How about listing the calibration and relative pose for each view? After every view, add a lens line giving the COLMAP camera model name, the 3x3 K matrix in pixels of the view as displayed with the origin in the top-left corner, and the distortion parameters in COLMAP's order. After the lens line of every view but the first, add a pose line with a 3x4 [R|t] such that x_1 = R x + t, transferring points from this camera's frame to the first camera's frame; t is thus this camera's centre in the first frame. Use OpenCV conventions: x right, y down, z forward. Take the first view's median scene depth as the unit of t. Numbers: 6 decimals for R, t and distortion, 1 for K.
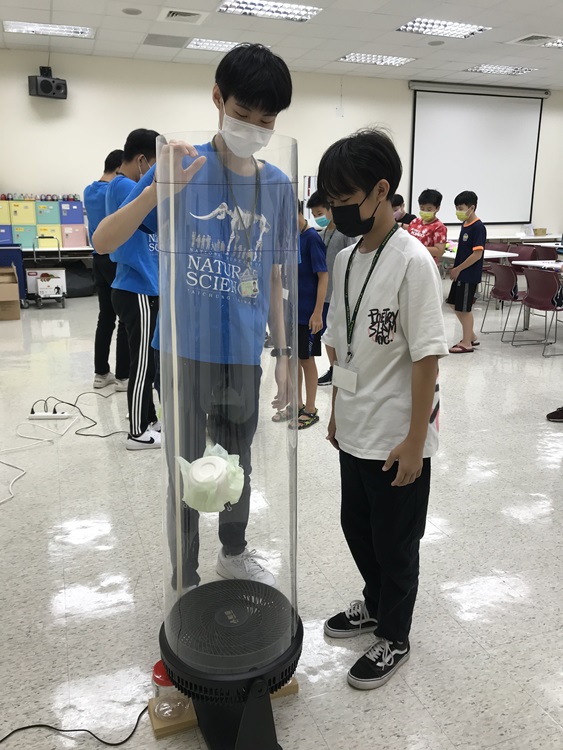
lens RADIAL K [[618.4, 0, 281.8], [0, 618.4, 371.9], [0, 0, 1]] dist [0.021189, -0.011141]
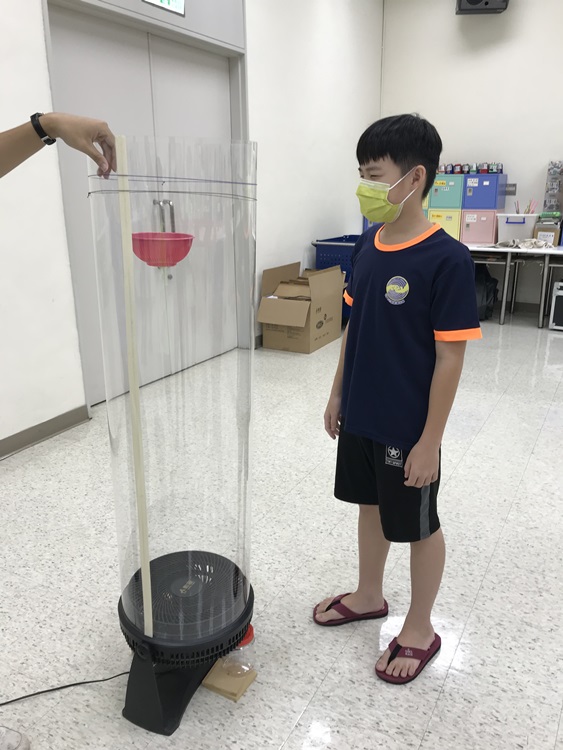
lens RADIAL K [[618.4, 0, 285.1], [0, 618.4, 366.7], [0, 0, 1]] dist [0.021189, -0.011141]
pose [[0.665125, 0.212295, -0.715918, 0.035335], [-0.183621, 0.975796, 0.118764, -0.130044], [0.723804, 0.052464, 0.688009, 0.459706]]
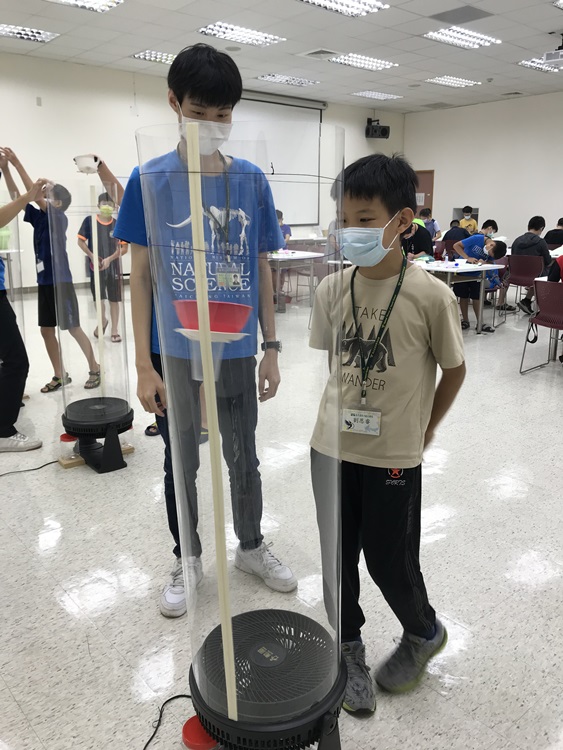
lens RADIAL K [[618.4, 0, 280.6], [0, 618.4, 370.1], [0, 0, 1]] dist [0.021189, -0.011141]
pose [[0.937343, -0.085340, 0.337796, -0.067739], [0.087672, 0.996114, 0.008379, -0.005530], [-0.337198, 0.021761, 0.941182, 0.026899]]
